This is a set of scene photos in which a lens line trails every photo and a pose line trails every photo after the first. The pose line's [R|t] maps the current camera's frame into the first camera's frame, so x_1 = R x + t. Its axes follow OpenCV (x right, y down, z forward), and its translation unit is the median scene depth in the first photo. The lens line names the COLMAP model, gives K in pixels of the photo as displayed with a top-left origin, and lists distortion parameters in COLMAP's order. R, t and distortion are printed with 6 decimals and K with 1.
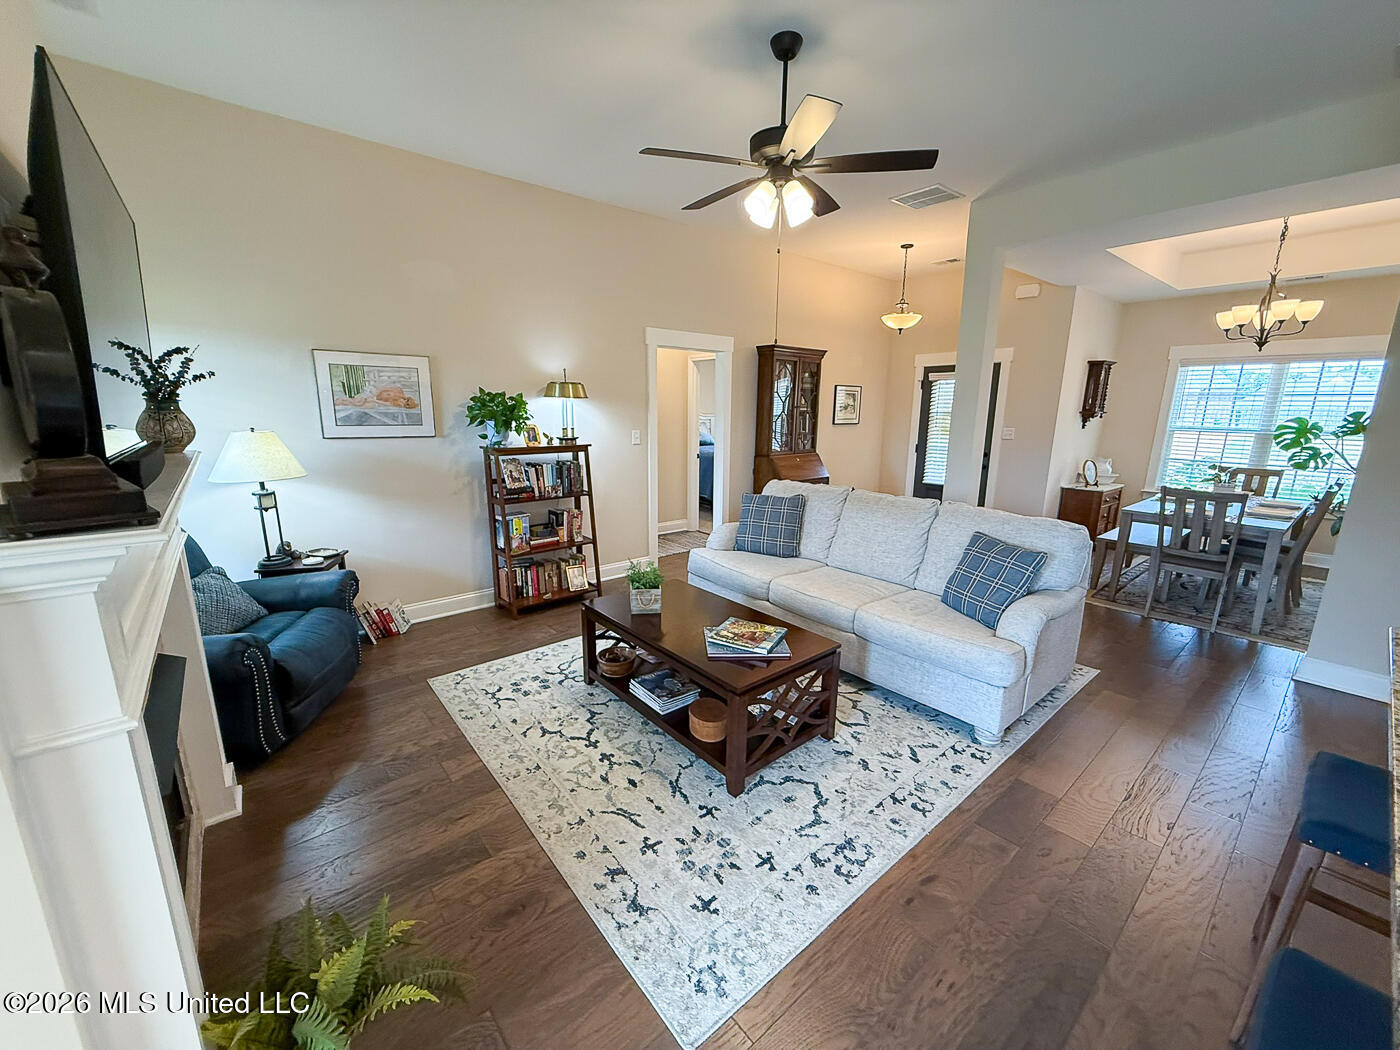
lens RADIAL K [[558.0, 0, 695.1], [0, 558.0, 527.0], [0, 0, 1]] dist [0.000606, -0.000038]
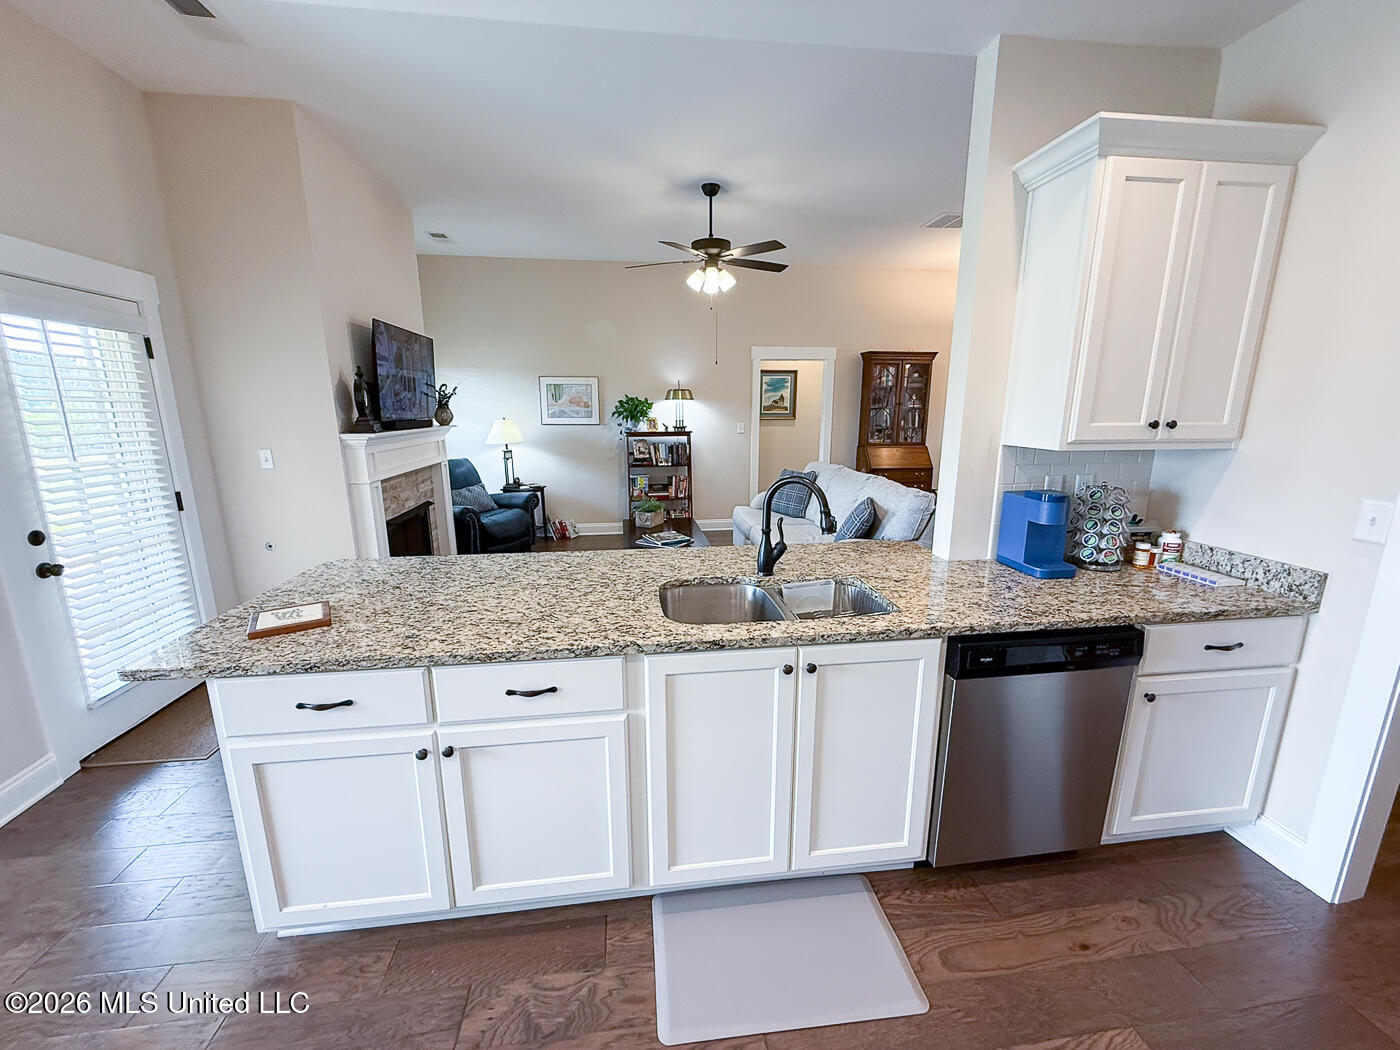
lens RADIAL K [[558.0, 0, 695.8], [0, 558.0, 525.5], [0, 0, 1]] dist [0.000606, -0.000038]
pose [[0.843924, 0.100549, -0.526956, 0.615251], [-0.103503, 0.994340, 0.023970, 0.061794], [0.526384, 0.034313, 0.849555, -0.231425]]
